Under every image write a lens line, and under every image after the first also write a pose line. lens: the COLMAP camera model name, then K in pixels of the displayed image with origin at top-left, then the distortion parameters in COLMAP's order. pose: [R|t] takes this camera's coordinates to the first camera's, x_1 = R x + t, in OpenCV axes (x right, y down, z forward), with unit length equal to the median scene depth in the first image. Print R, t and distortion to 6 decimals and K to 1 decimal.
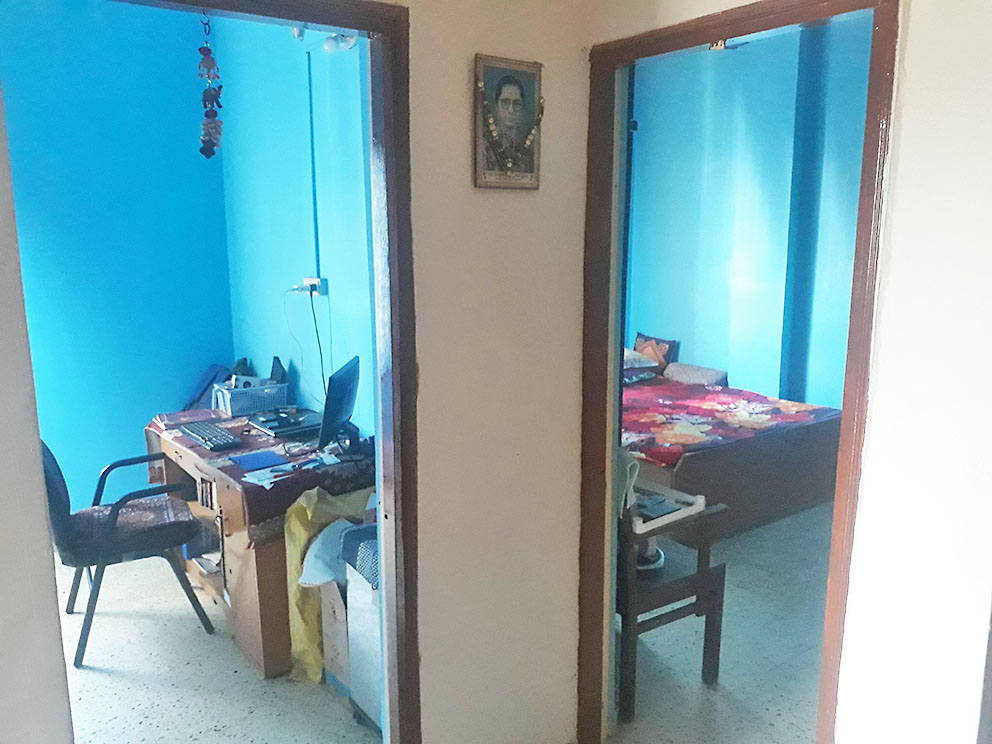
lens RADIAL K [[813.7, 0, 496.0], [0, 813.7, 372.0], [0, 0, 1]] dist [0.000364, -0.001998]
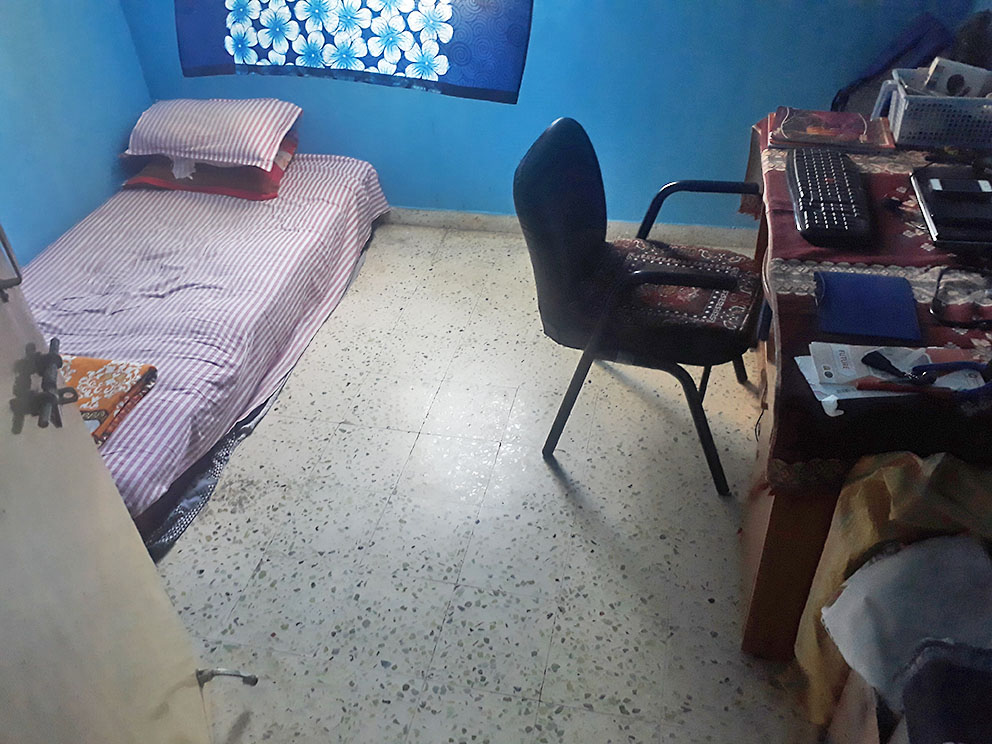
lens RADIAL K [[813.7, 0, 496.0], [0, 813.7, 372.0], [0, 0, 1]] dist [0.000364, -0.001998]
pose [[0.648302, 0.452100, -0.612626, -0.112059], [-0.101321, 0.848693, 0.519089, -0.082955], [0.754612, -0.274455, 0.596016, 0.501630]]
